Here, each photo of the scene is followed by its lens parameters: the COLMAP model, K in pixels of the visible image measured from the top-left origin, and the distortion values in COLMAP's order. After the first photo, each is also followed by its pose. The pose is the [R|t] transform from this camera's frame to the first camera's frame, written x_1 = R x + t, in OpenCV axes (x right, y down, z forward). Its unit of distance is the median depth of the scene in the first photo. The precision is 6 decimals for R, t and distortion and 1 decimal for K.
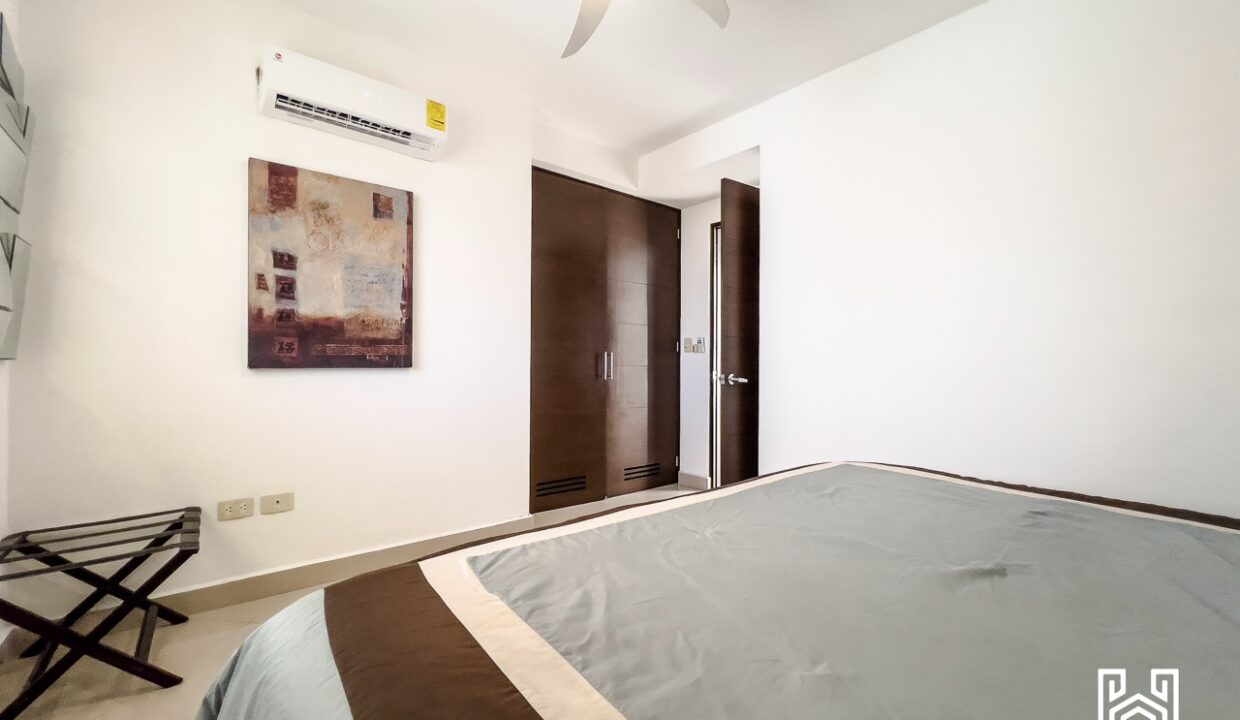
lens RADIAL K [[523.1, 0, 620.0], [0, 523.1, 360.0], [0, 0, 1]] dist [-0.001374, -0.000089]
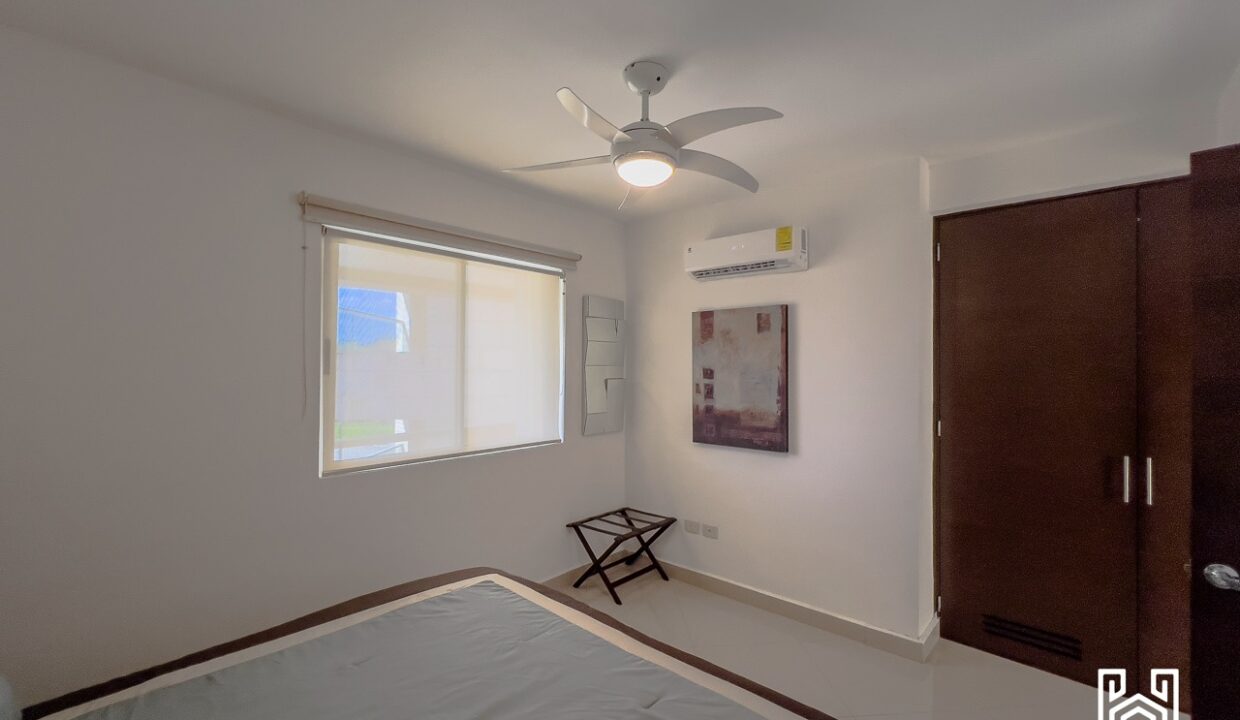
lens RADIAL K [[511.5, 0, 615.4], [0, 511.5, 358.6], [0, 0, 1]] dist [-0.002984, -0.000292]
pose [[0.119264, -0.017300, -0.992712, 0.793164], [0.014797, 0.999768, -0.015646, -0.208711], [0.992752, -0.012823, 0.119493, 0.537242]]
